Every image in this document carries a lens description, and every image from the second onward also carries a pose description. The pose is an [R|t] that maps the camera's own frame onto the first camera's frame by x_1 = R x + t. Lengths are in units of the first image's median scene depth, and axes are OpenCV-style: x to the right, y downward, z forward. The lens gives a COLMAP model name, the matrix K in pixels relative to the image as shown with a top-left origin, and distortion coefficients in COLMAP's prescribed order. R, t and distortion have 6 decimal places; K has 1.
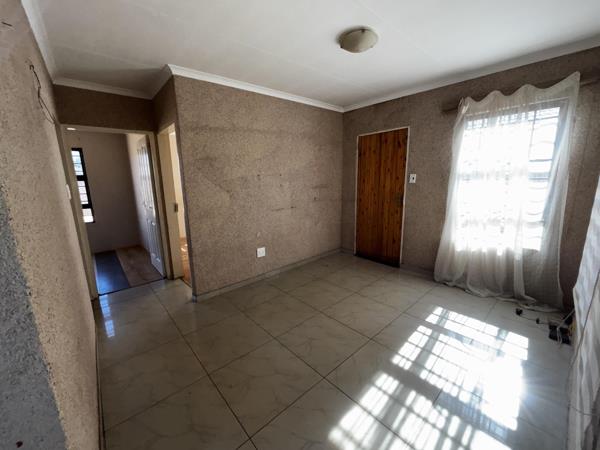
lens RADIAL K [[243.4, 0, 300.0], [0, 243.4, 225.0], [0, 0, 1]] dist [0.003042, 0.000085]
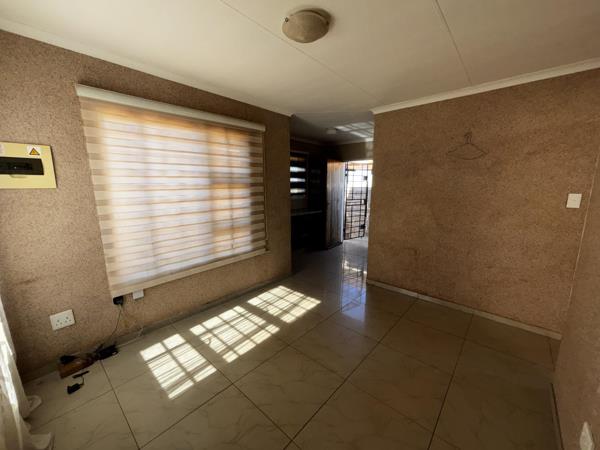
lens RADIAL K [[243.4, 0, 300.0], [0, 243.4, 225.0], [0, 0, 1]] dist [0.003042, 0.000085]
pose [[-0.992011, 0.051342, -0.115231, 0.367638], [0.007896, 0.936913, 0.349473, -0.413908], [0.125904, 0.345772, -0.929833, 1.944110]]
